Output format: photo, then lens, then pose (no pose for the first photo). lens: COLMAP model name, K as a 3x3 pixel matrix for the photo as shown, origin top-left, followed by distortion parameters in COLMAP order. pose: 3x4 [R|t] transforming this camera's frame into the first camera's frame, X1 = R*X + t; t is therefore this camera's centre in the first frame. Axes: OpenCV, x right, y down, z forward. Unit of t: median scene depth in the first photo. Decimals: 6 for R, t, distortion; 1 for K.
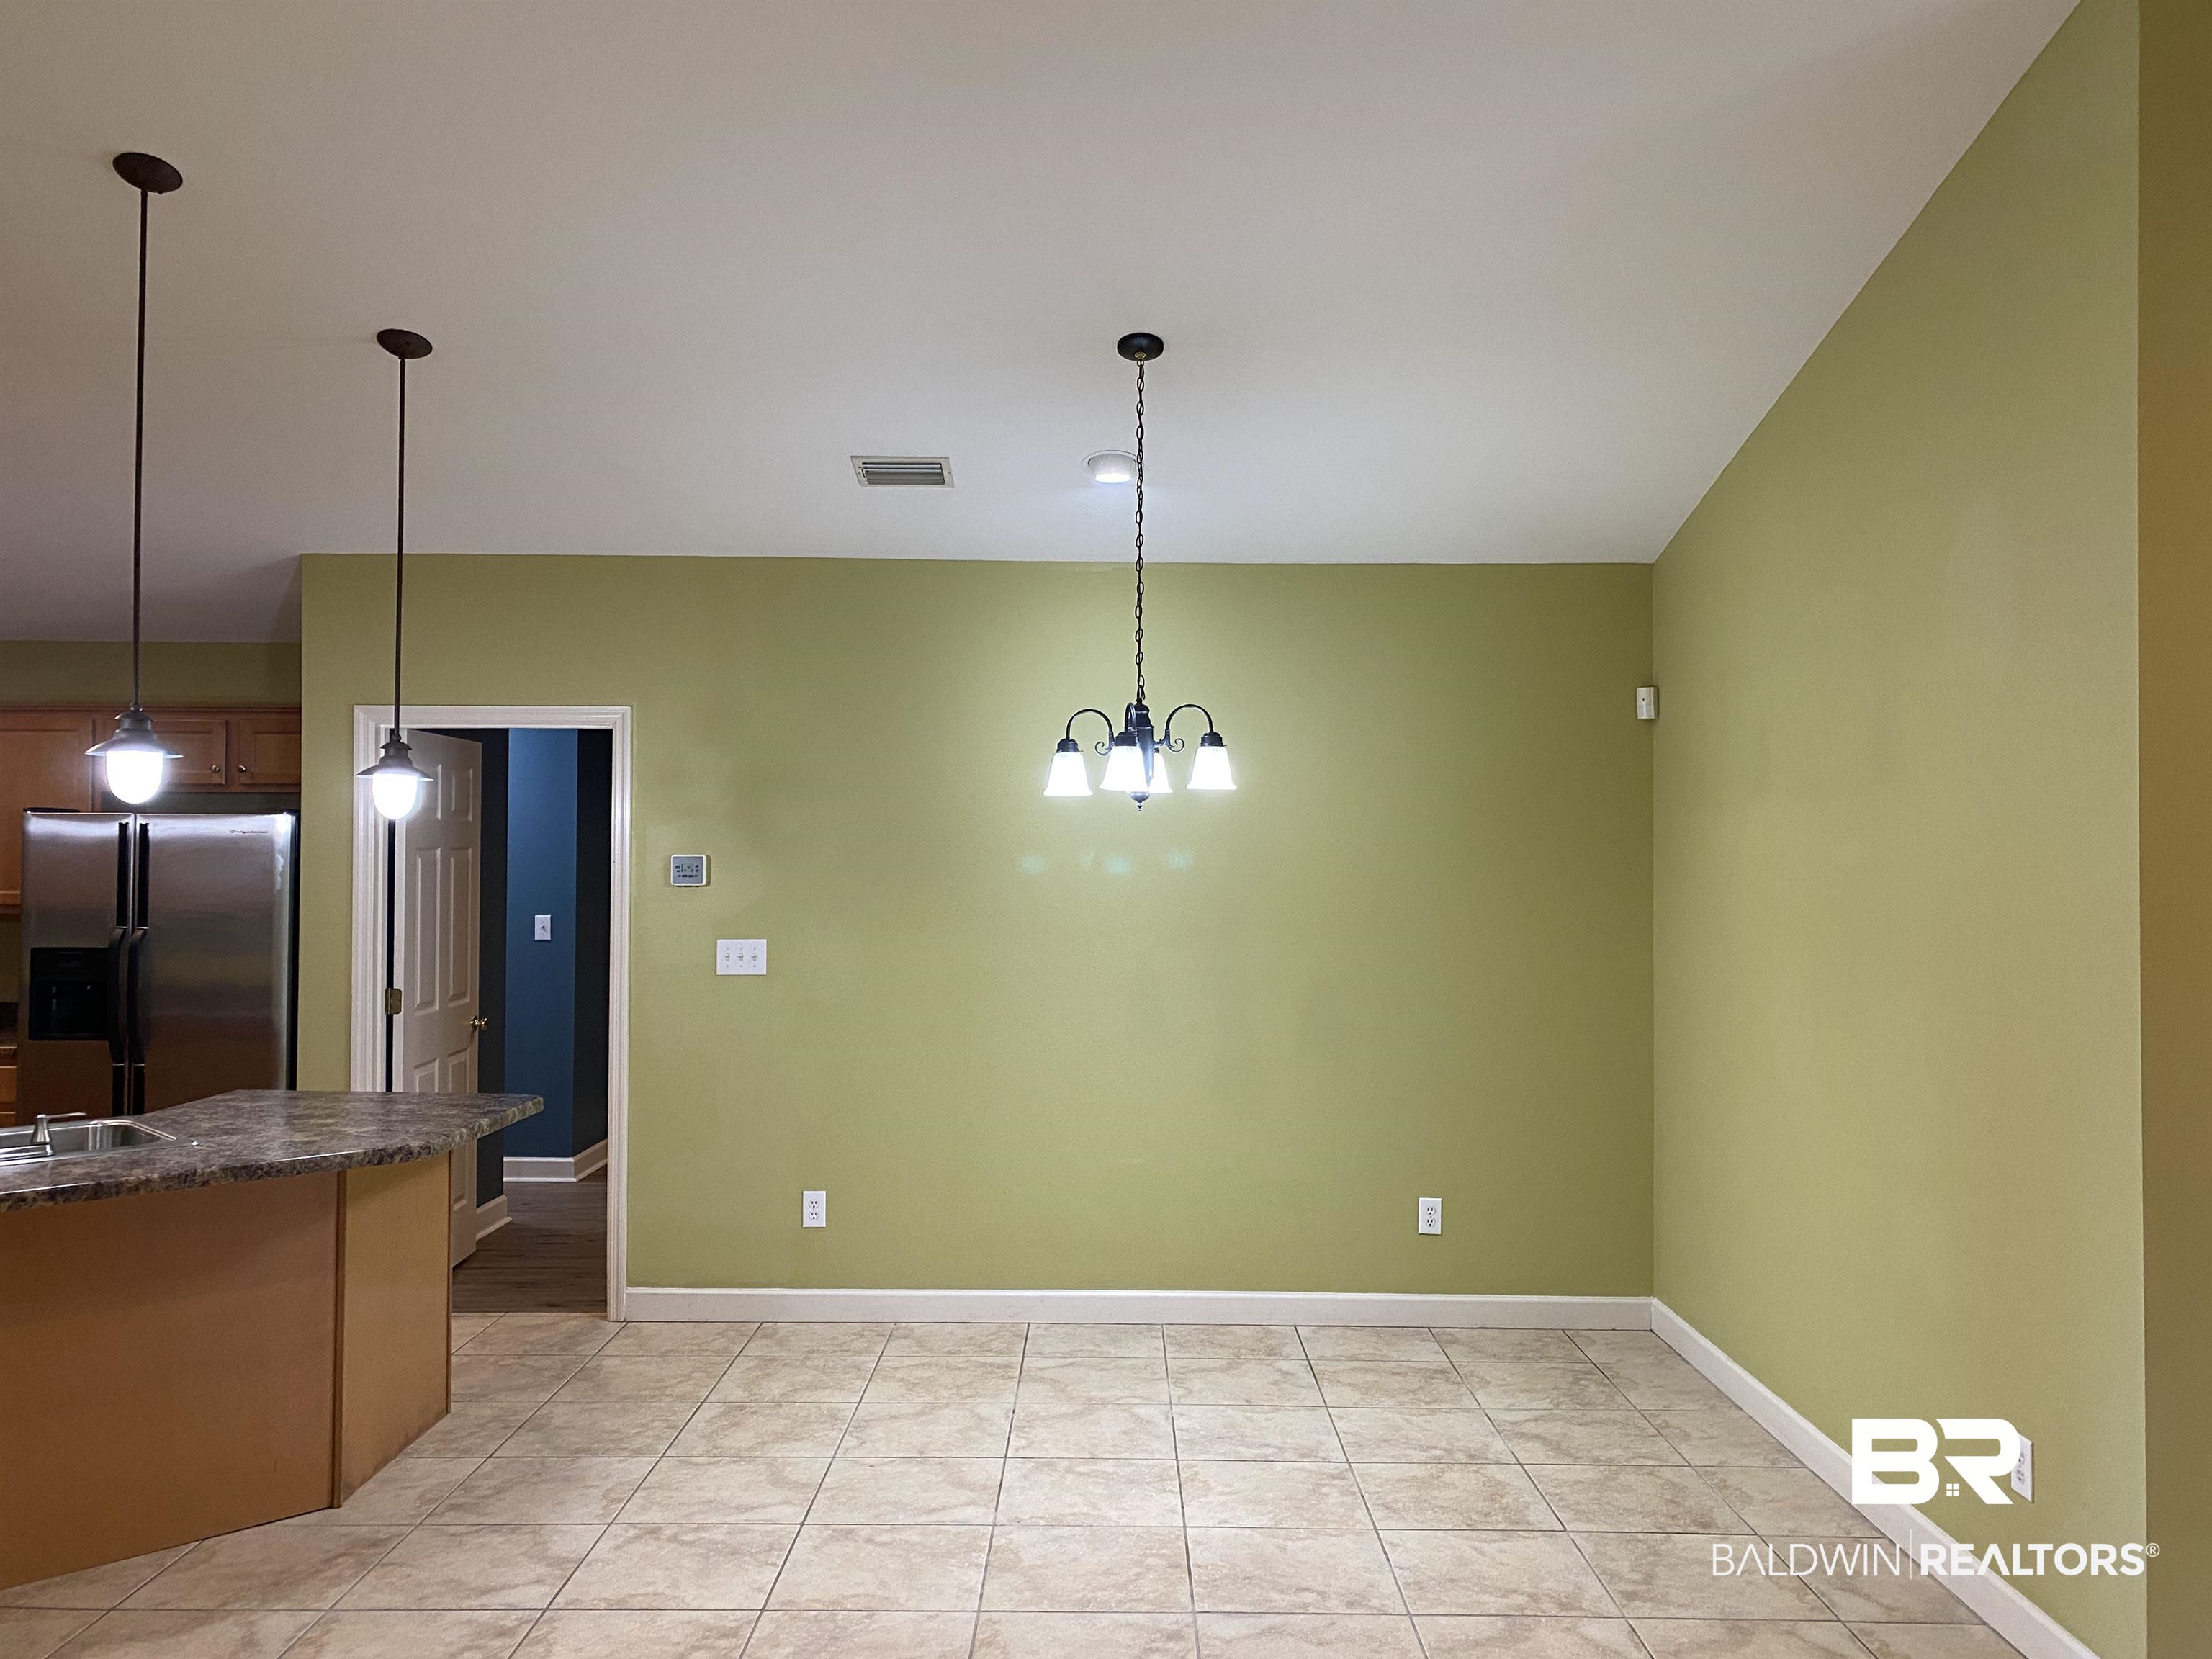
lens RADIAL K [[1701.1, 0, 1122.6], [0, 1701.1, 820.0], [0, 0, 1]] dist [0.042555, -0.028785]
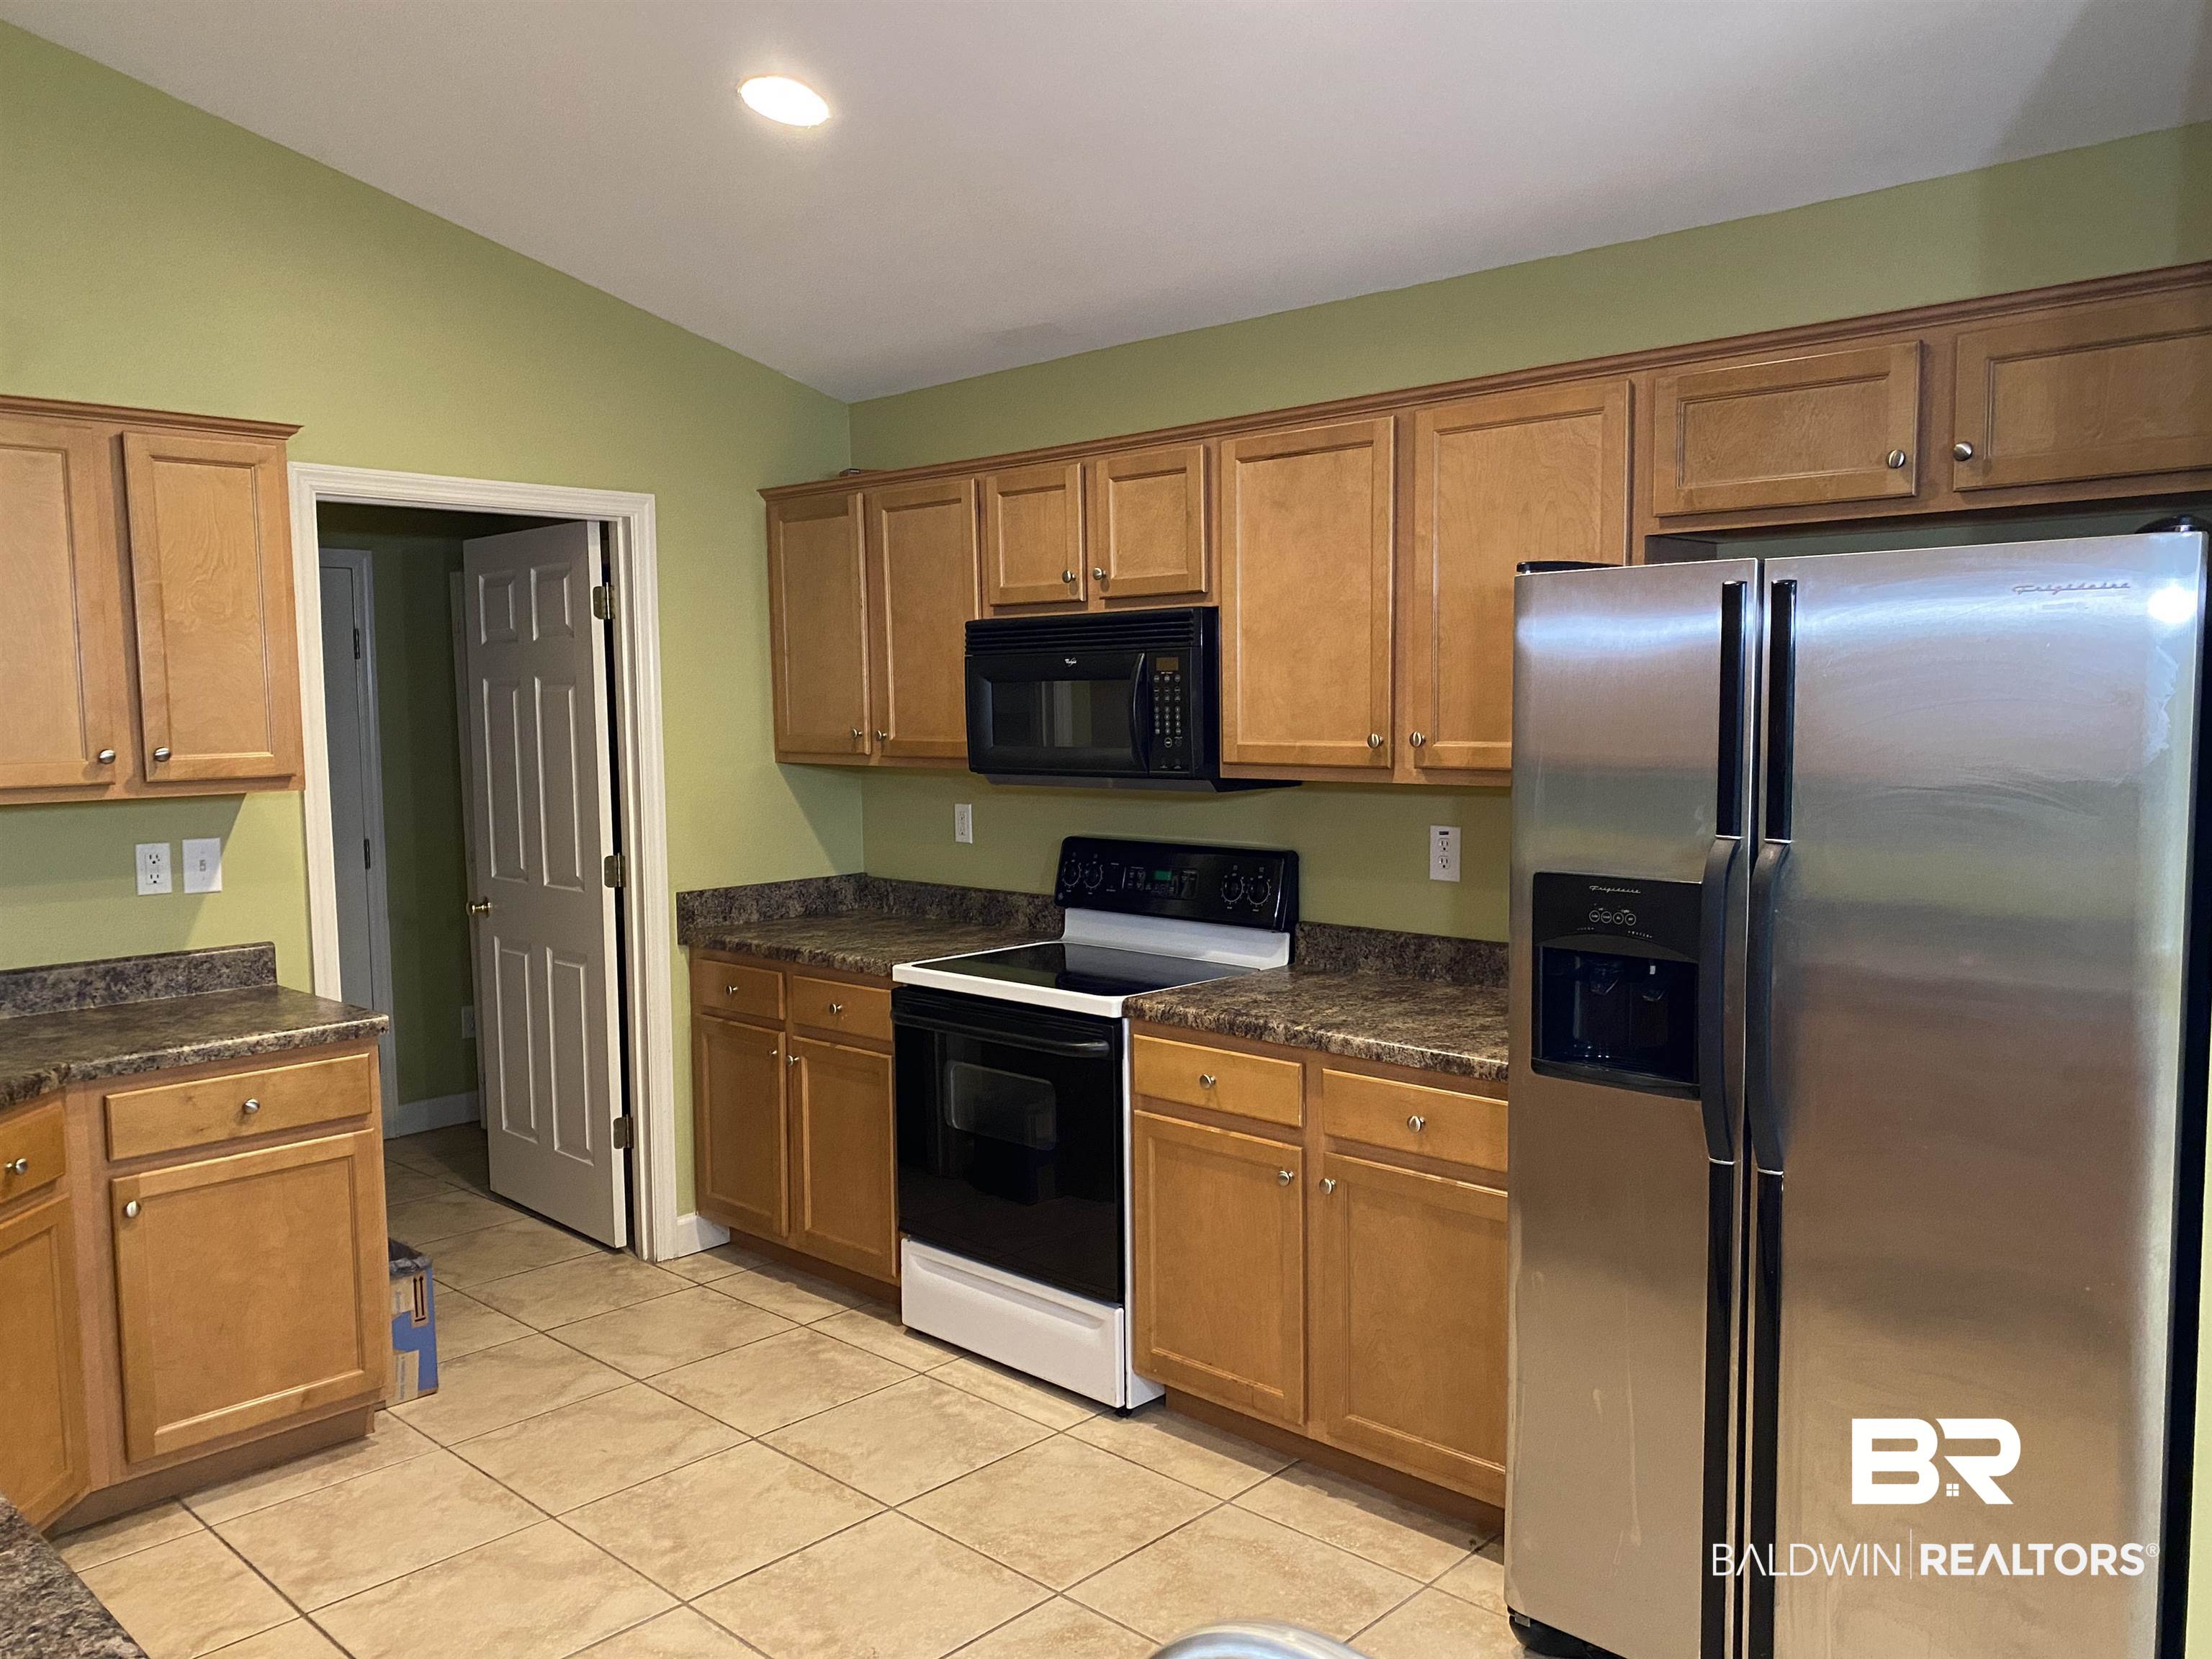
lens RADIAL K [[1701.1, 0, 1118.8], [0, 1701.1, 836.9], [0, 0, 1]] dist [0.042555, -0.028785]
pose [[0.722003, 0.044026, -0.690488, -0.509918], [0.032876, 0.994663, 0.097798, 0.021494], [0.691109, -0.093311, 0.716702, 0.762667]]
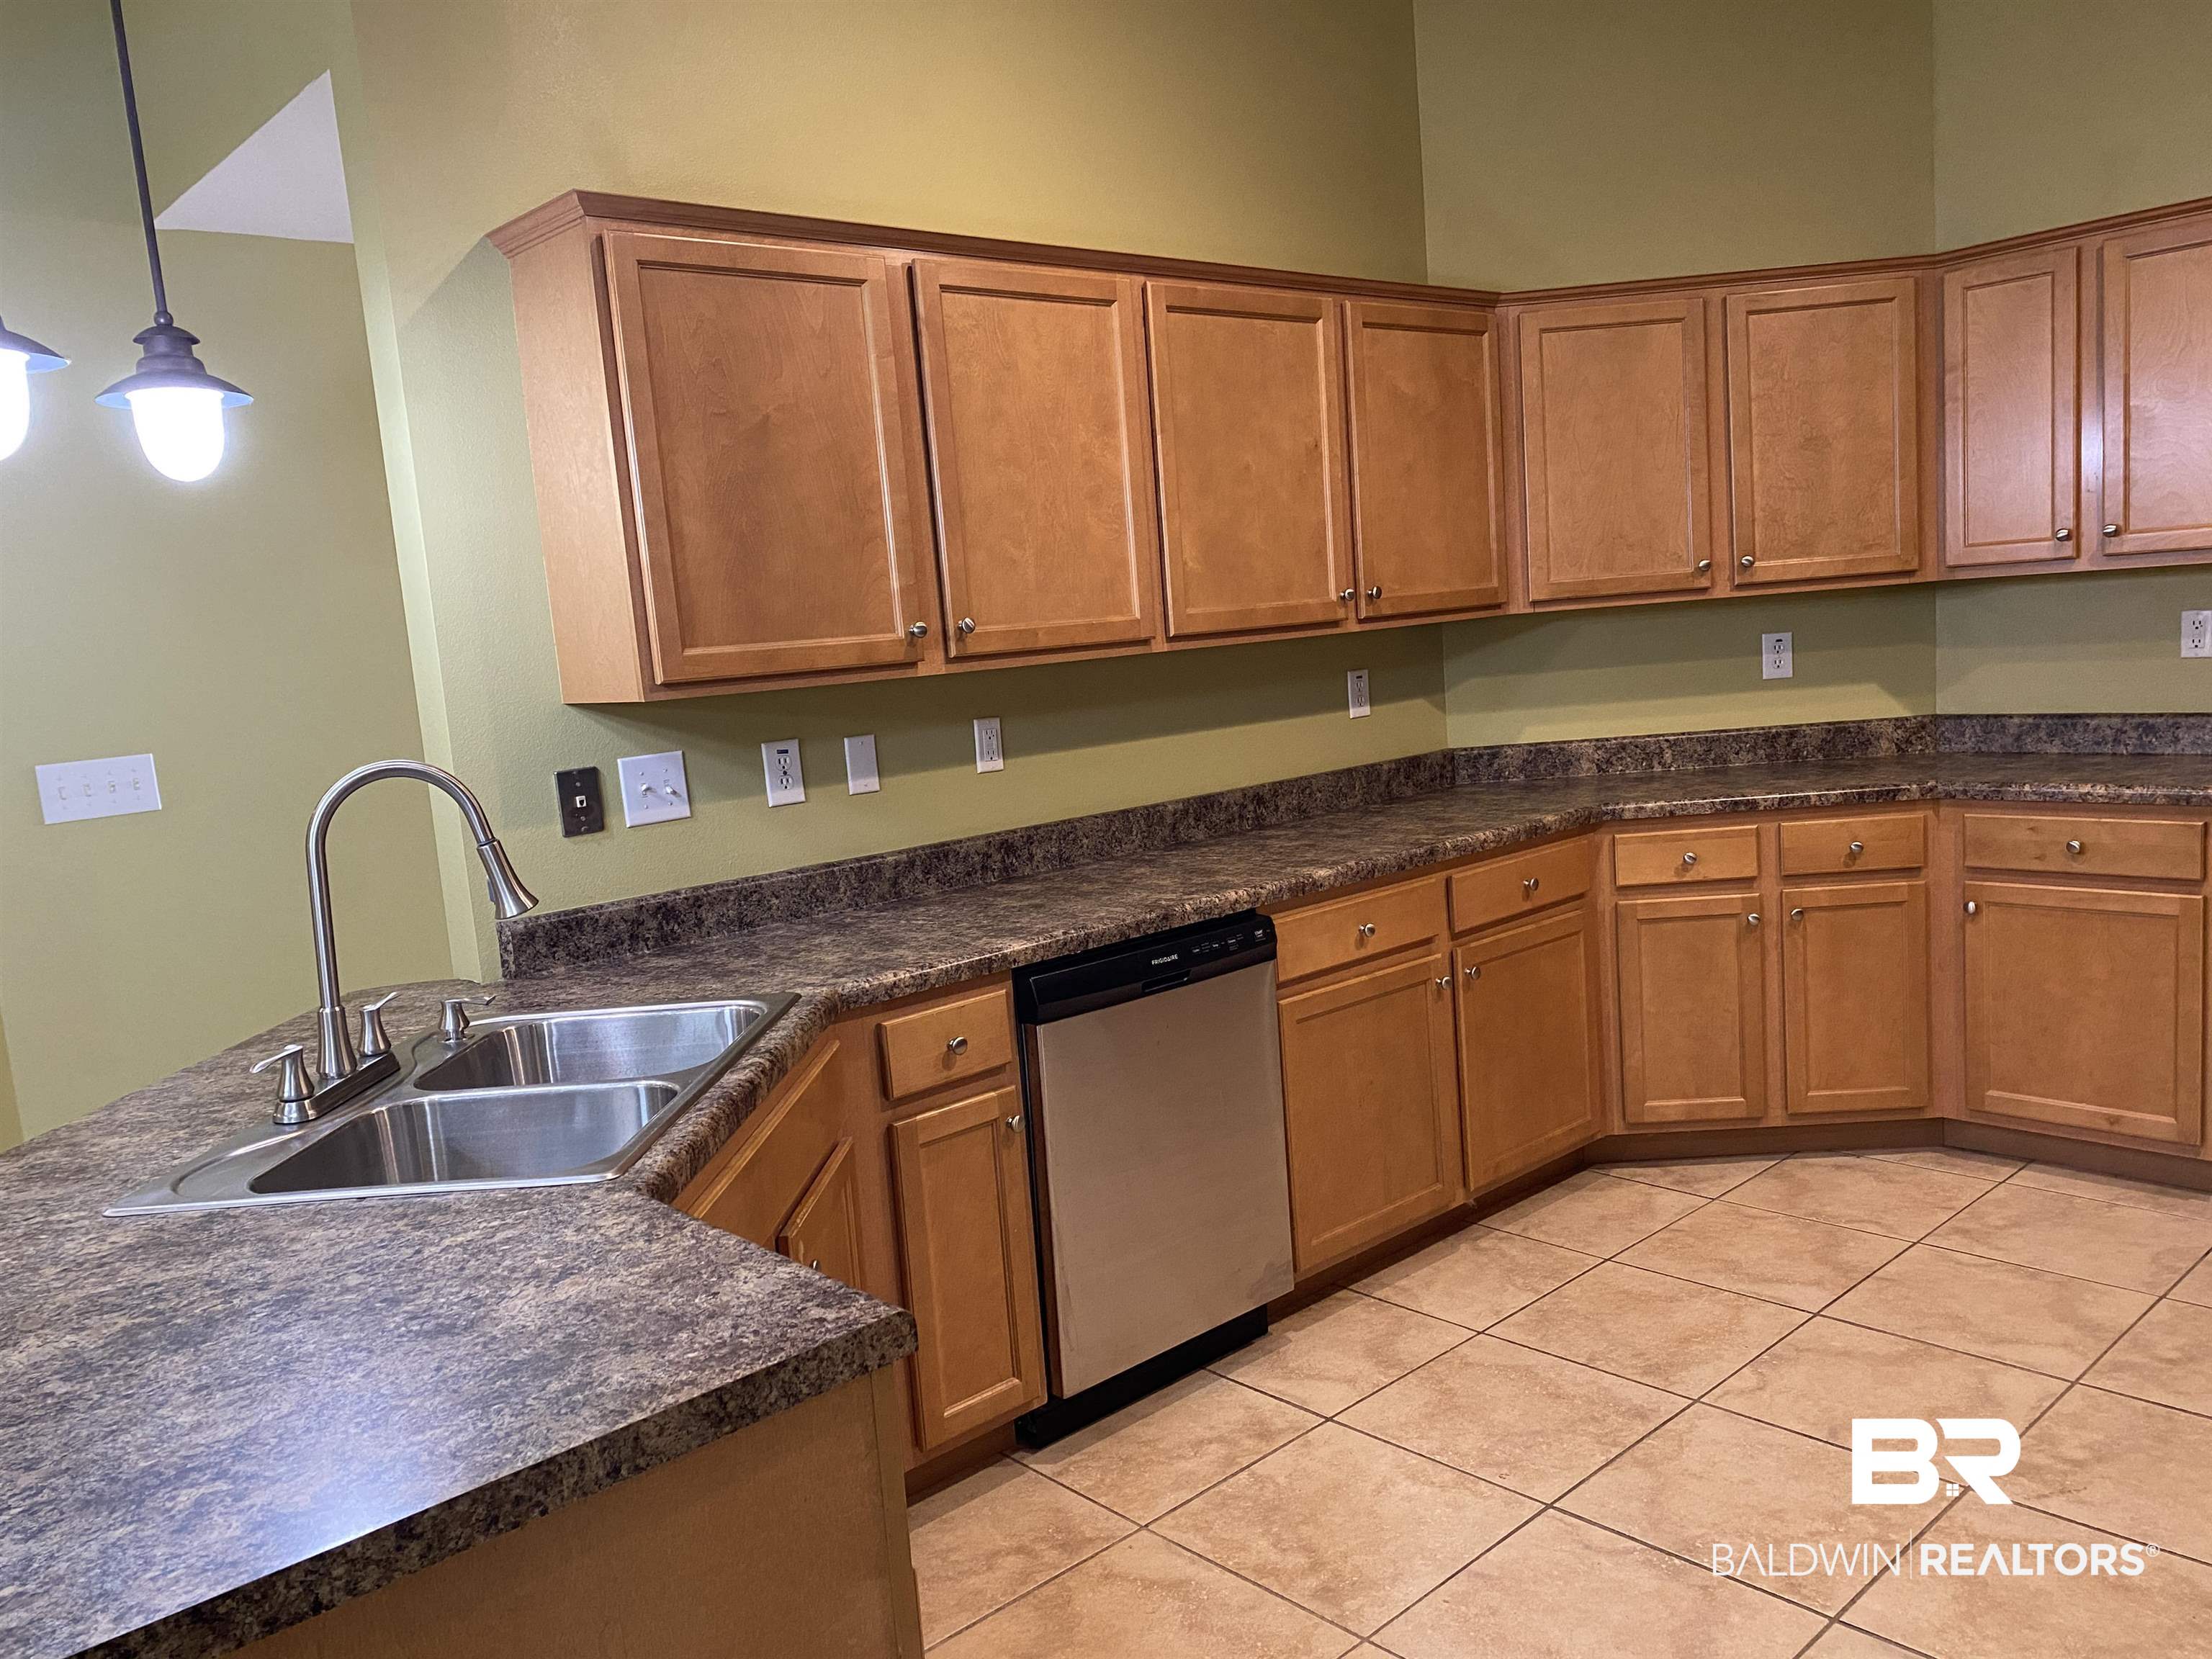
lens RADIAL K [[1701.1, 0, 1110.0], [0, 1701.1, 821.0], [0, 0, 1]] dist [0.042555, -0.028785]
pose [[-0.738296, 0.134837, -0.660861, -0.389509], [0.088697, 0.990714, 0.103048, 0.055716], [0.668619, 0.017464, -0.743400, 1.320405]]
